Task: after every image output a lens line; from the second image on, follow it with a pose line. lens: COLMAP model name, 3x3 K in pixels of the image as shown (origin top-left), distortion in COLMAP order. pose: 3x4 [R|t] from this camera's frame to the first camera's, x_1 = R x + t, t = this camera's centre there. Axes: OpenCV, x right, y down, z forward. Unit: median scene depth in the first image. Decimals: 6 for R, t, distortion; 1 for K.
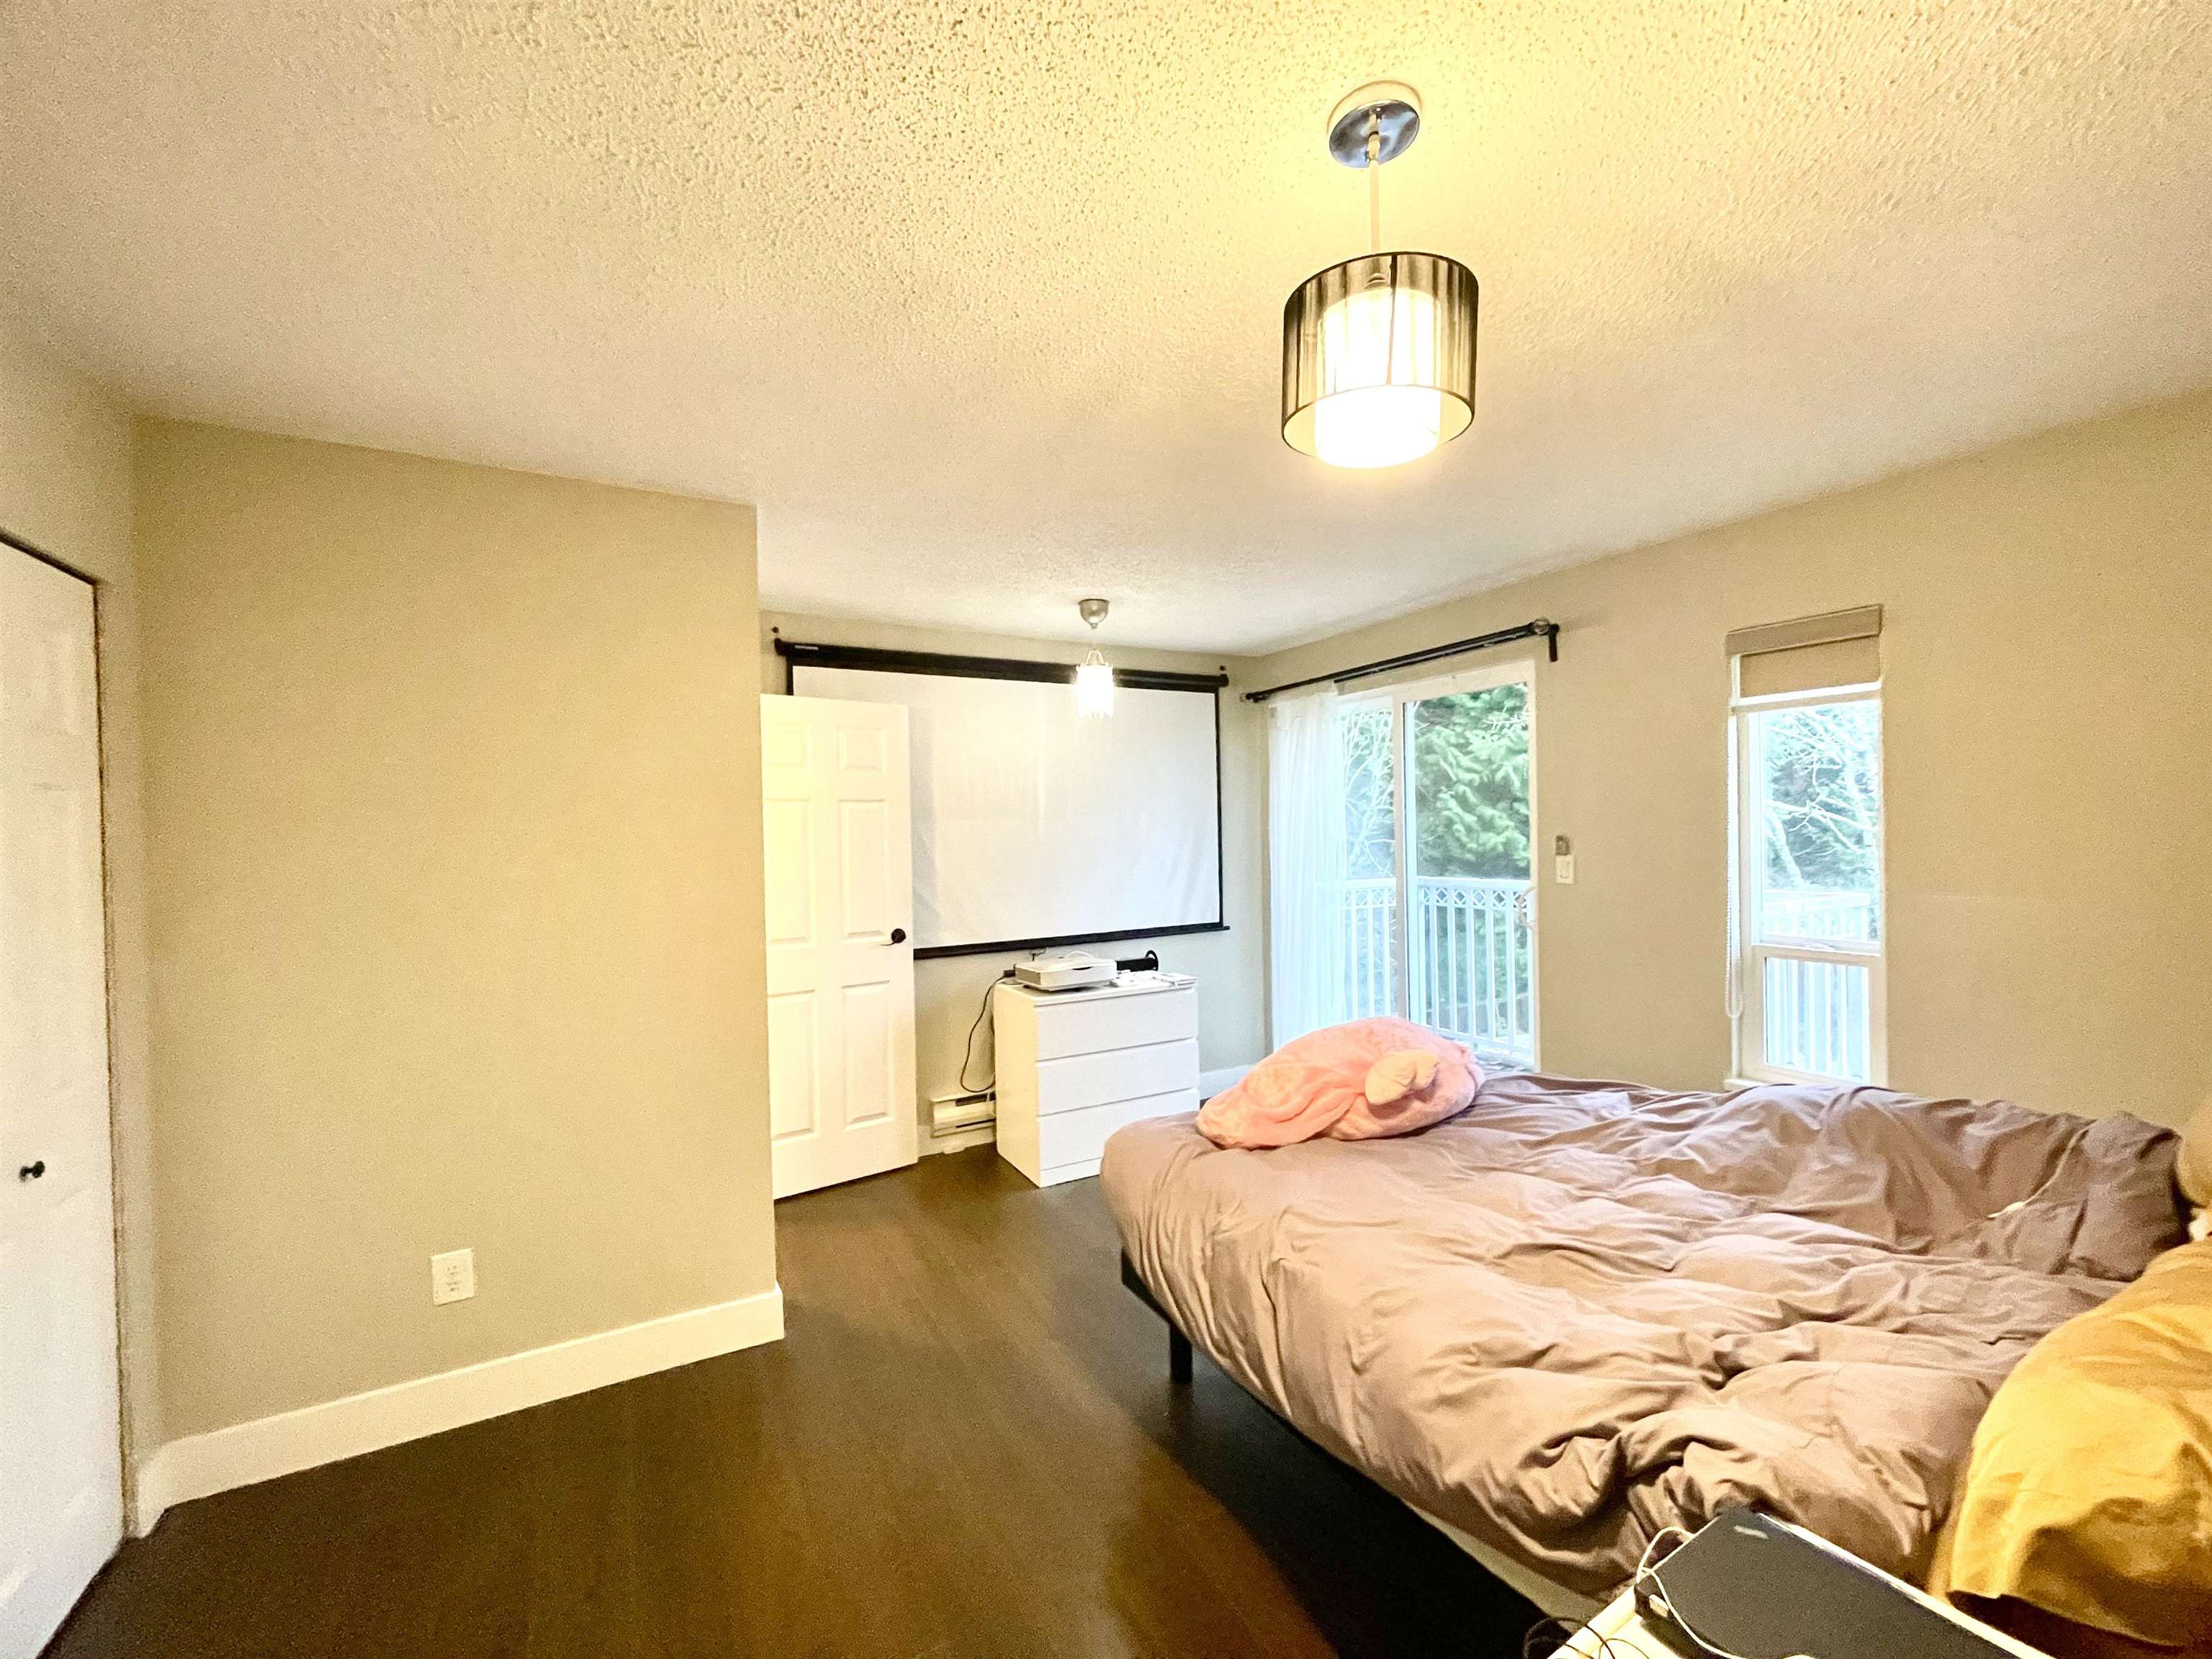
lens RADIAL K [[891.0, 0, 1104.3], [0, 891.0, 841.7], [0, 0, 1]] dist [-0.001632, -0.000012]
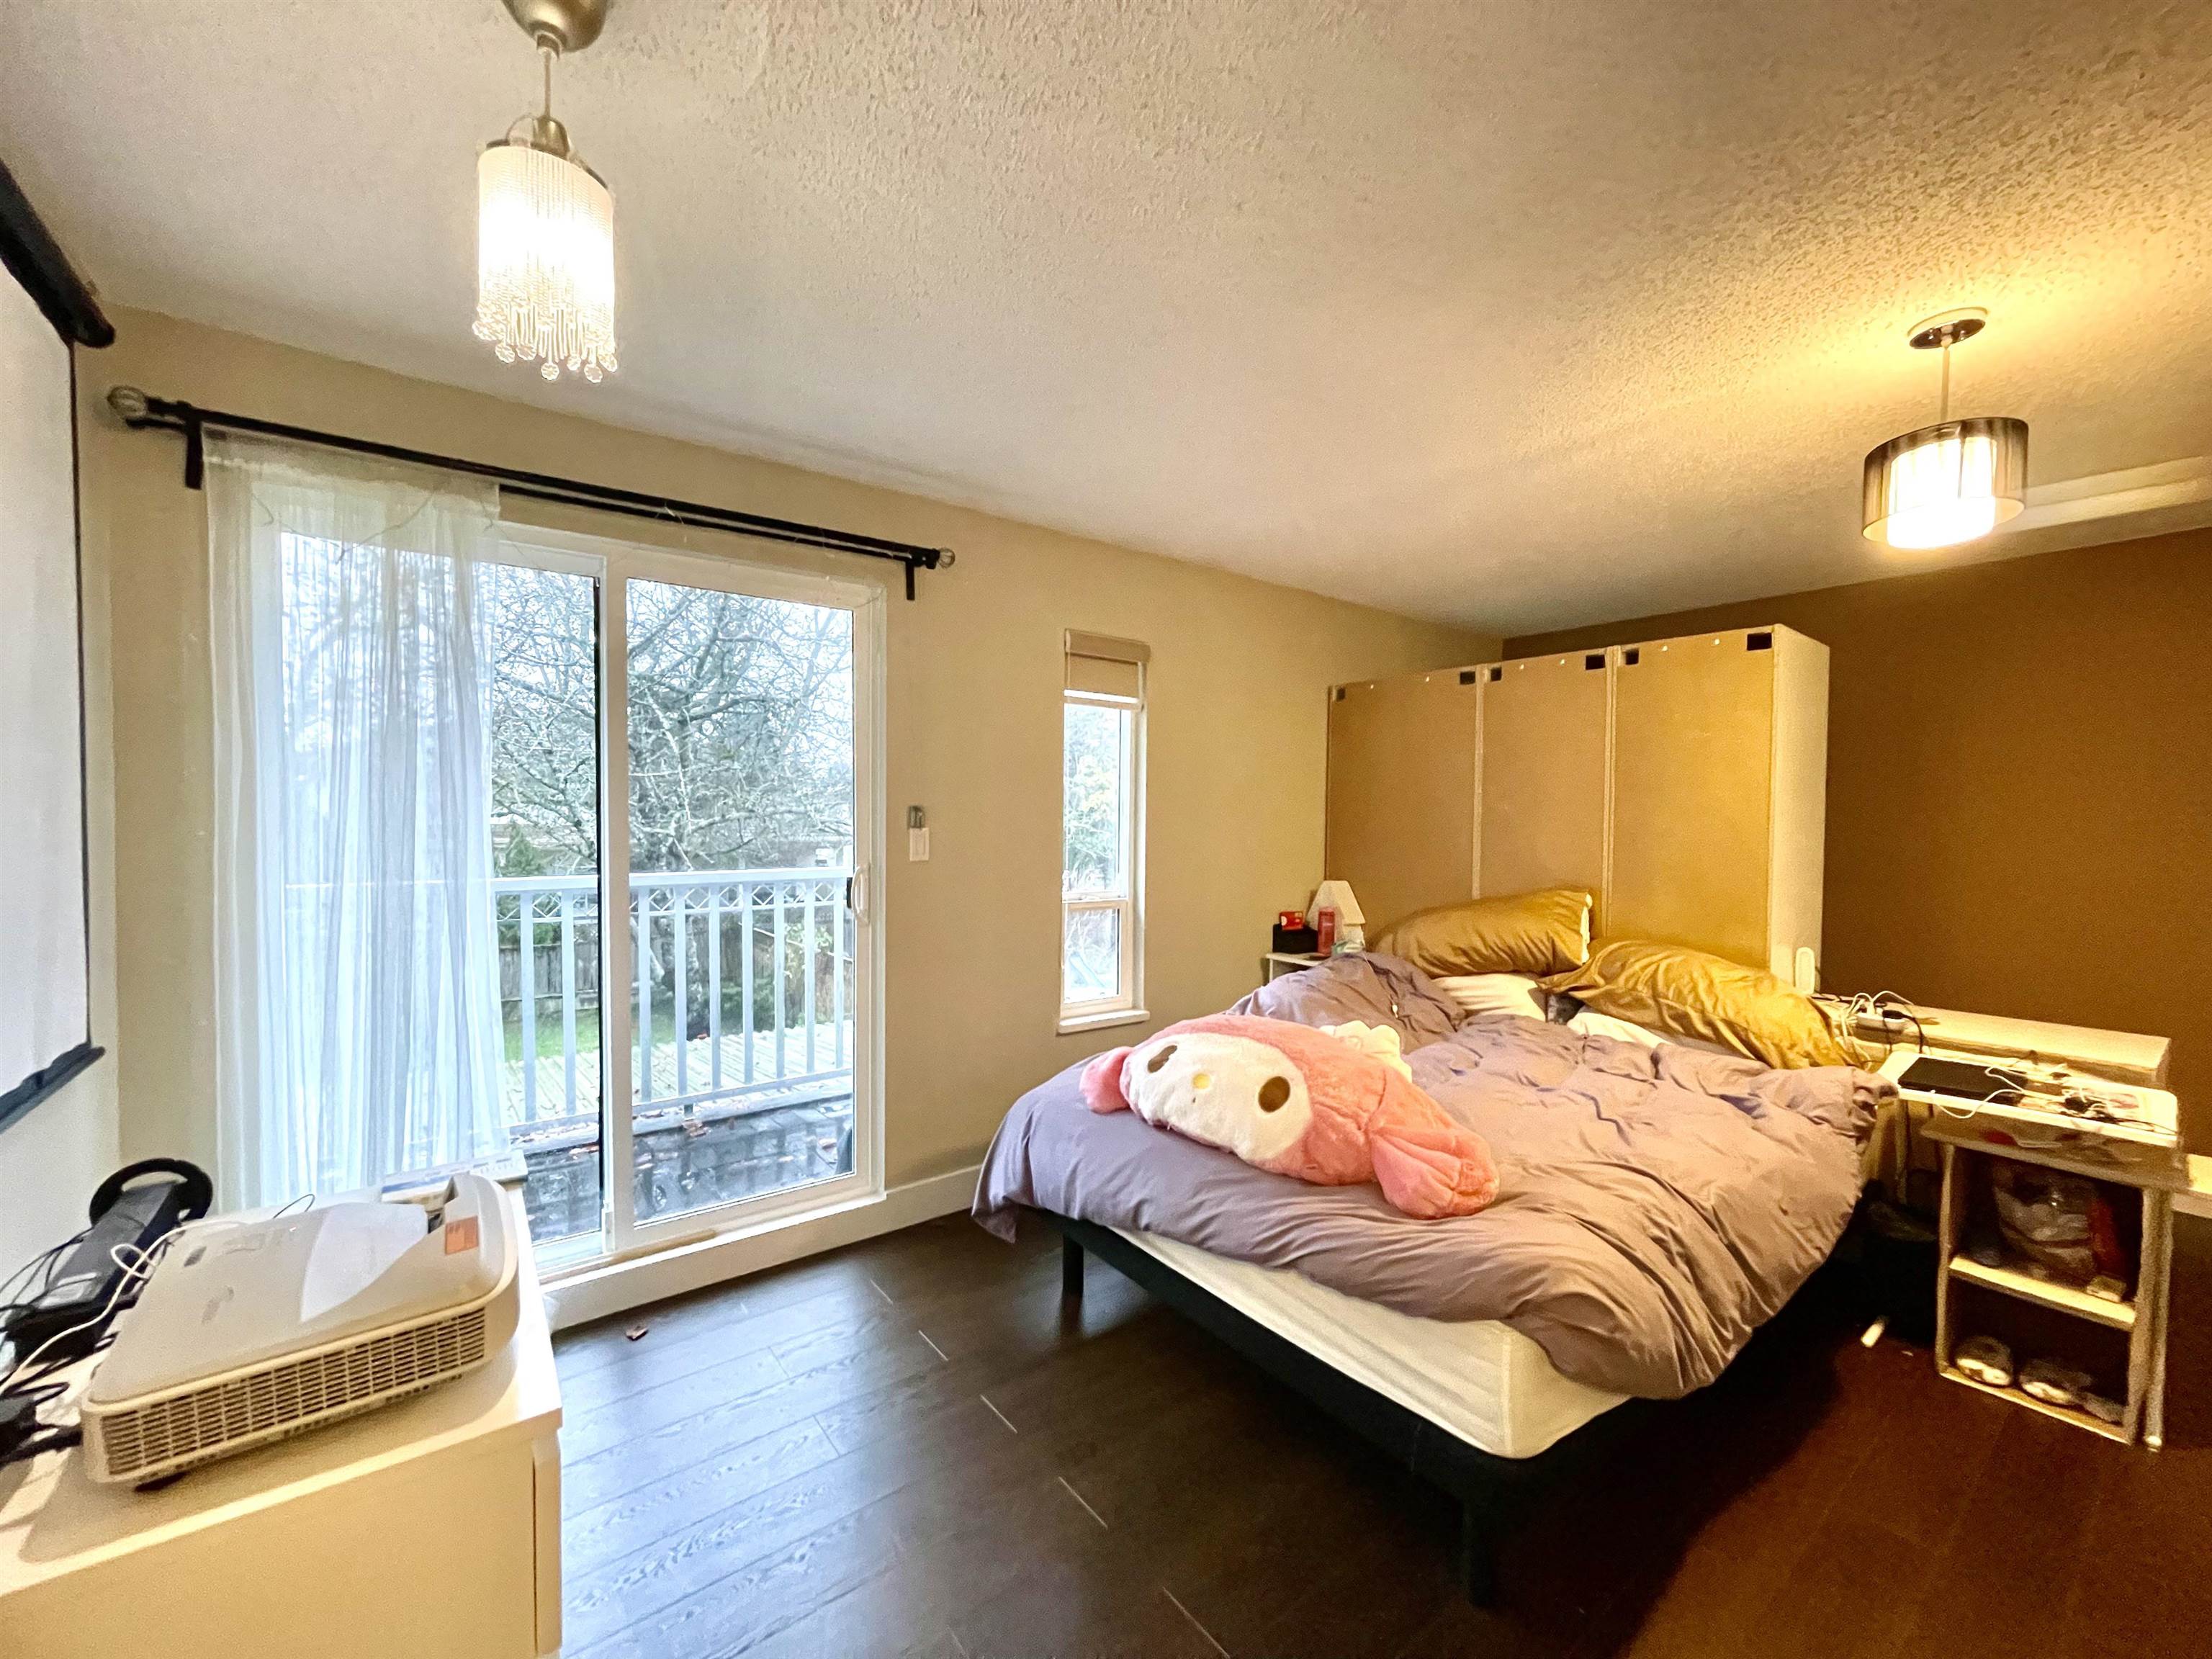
lens RADIAL K [[891.0, 0, 1104.3], [0, 891.0, 841.7], [0, 0, 1]] dist [-0.001632, -0.000012]
pose [[-0.151224, -0.017430, 0.988346, -0.367648], [0.003699, 0.999828, 0.018198, 0.013028], [-0.988493, 0.006408, -0.151134, 0.951075]]
